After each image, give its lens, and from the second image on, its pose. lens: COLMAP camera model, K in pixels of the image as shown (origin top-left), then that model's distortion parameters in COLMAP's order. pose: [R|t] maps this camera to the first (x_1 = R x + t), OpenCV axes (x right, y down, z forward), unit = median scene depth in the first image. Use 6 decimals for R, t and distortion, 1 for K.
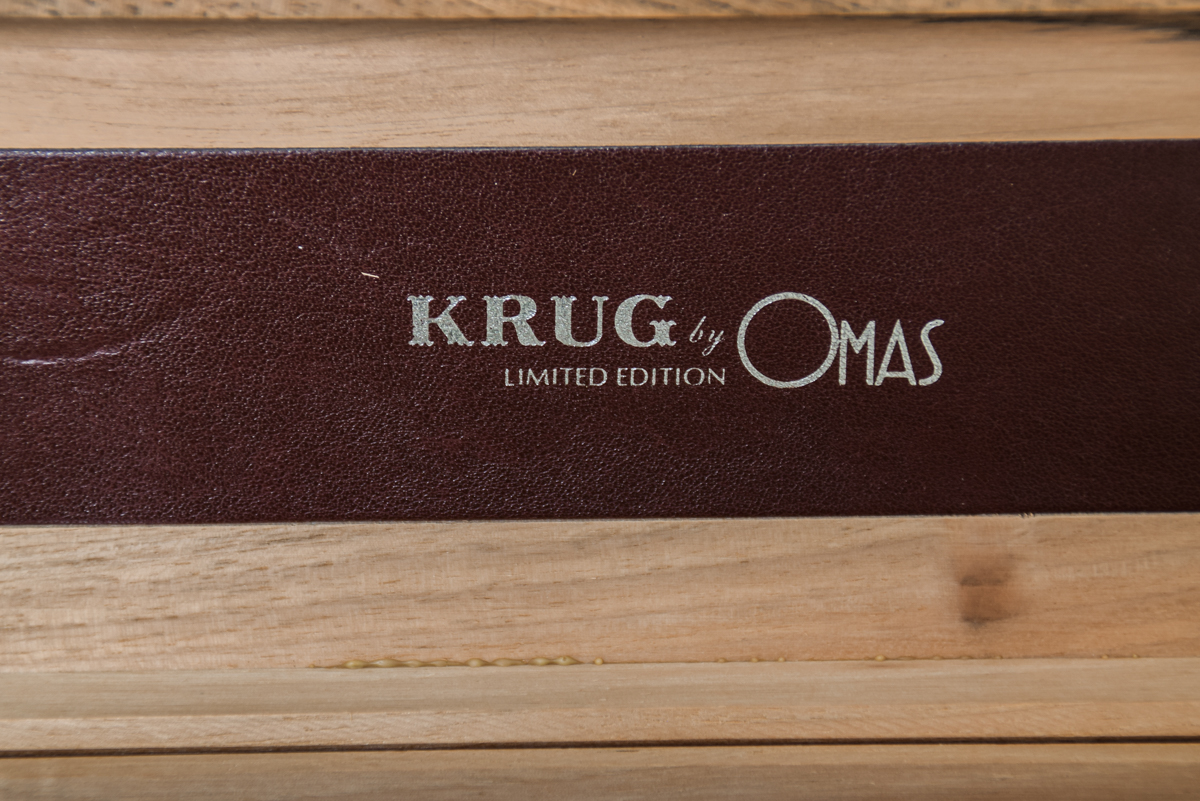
lens RADIAL K [[3871.5, 0, 589.8], [0, 3871.5, 468.8], [0, 0, 1]] dist [0.402362, 0.000000]
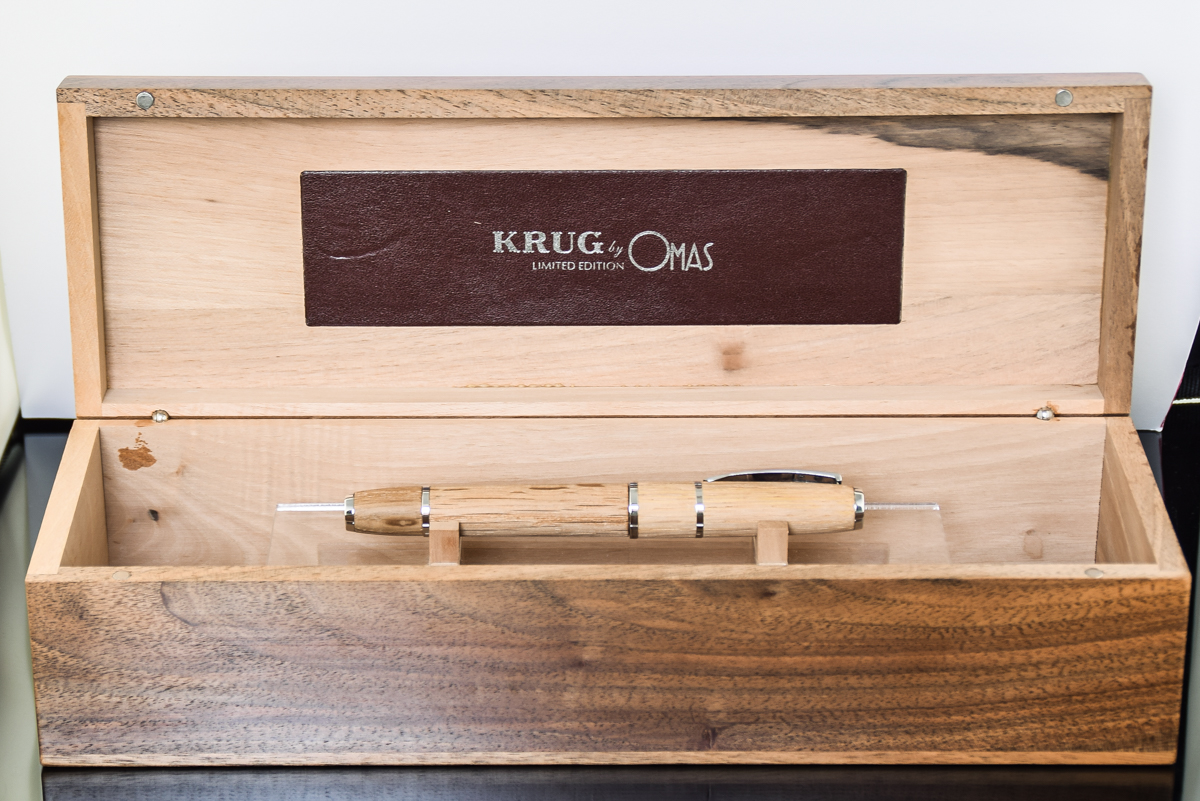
lens RADIAL K [[2896.9, 0, 609.1], [0, 2896.9, 504.1], [0, 0, 1]] dist [0.254729, 0.000000]
pose [[0.999453, 0.007643, -0.032175, 0.085586], [-0.006968, 0.999754, 0.021063, 0.087120], [0.032328, -0.020827, 0.999260, -0.821045]]
